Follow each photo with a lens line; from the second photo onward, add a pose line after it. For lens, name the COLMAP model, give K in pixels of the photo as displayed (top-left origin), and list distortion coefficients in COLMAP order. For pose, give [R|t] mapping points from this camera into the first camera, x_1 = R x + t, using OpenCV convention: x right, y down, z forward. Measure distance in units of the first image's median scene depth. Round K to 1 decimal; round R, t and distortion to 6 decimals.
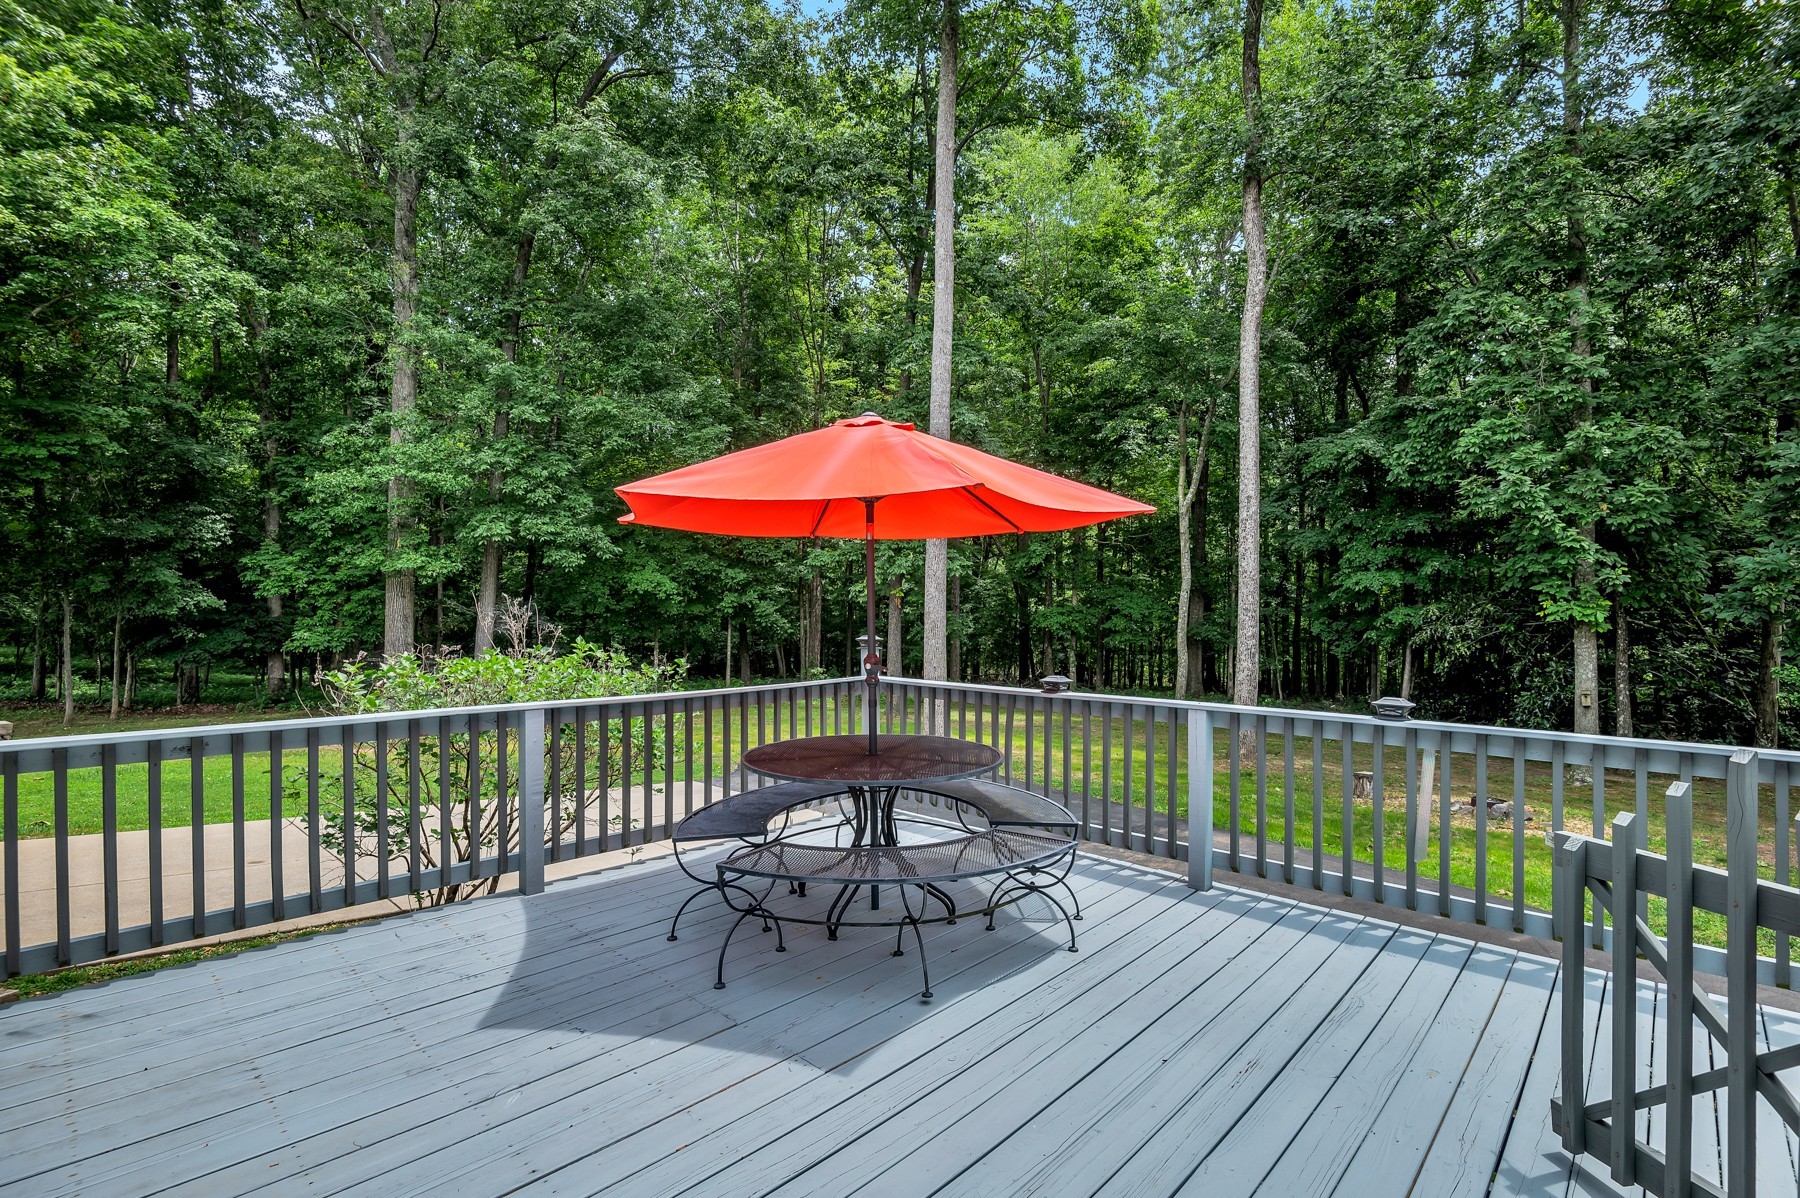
lens RADIAL K [[829.3, 0, 908.2], [0, 829.3, 595.4], [0, 0, 1]] dist [-0.029312, -0.000485]
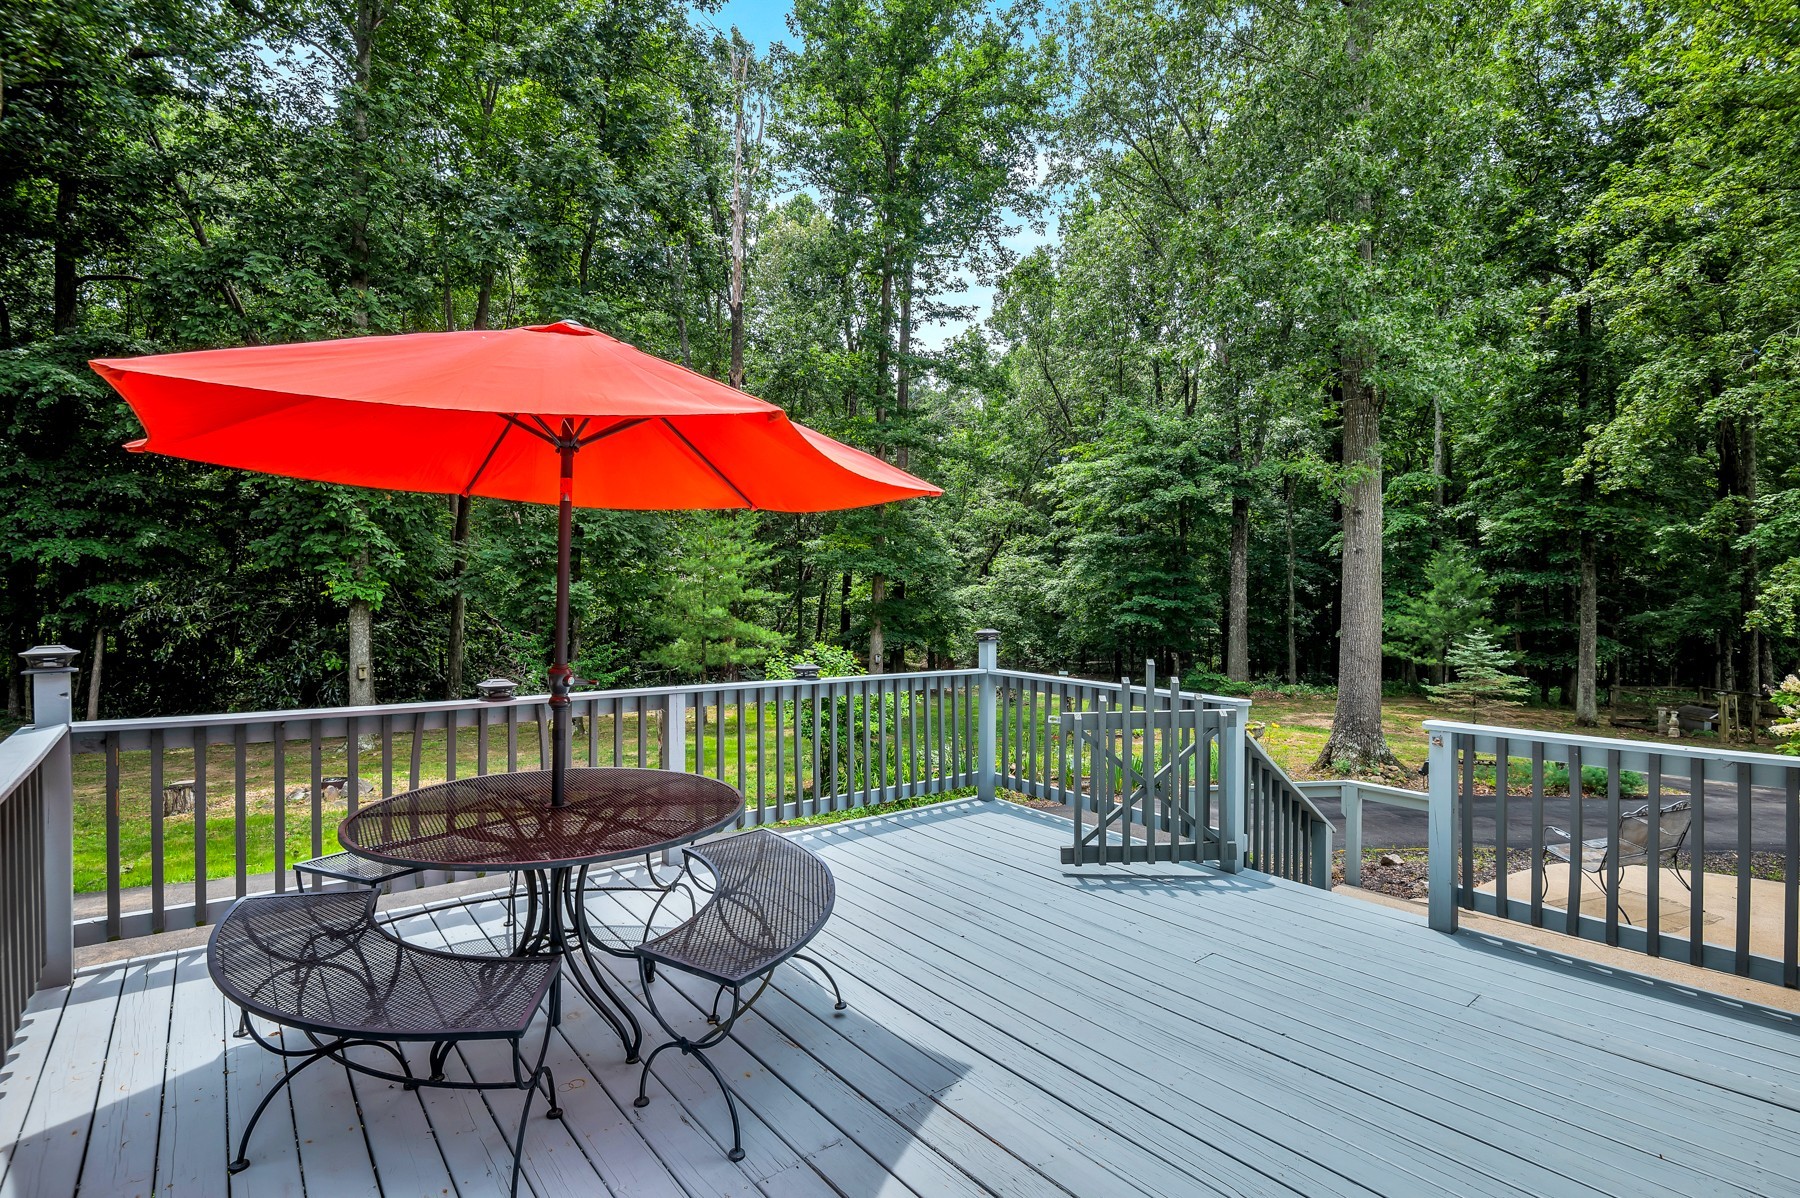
lens RADIAL K [[829.3, 0, 906.8], [0, 829.3, 606.3], [0, 0, 1]] dist [-0.029312, -0.000485]
pose [[0.130817, -0.016547, 0.991268, -0.156014], [-0.026351, 0.999449, 0.020161, -0.001698], [-0.991056, -0.028758, 0.130309, 0.135463]]
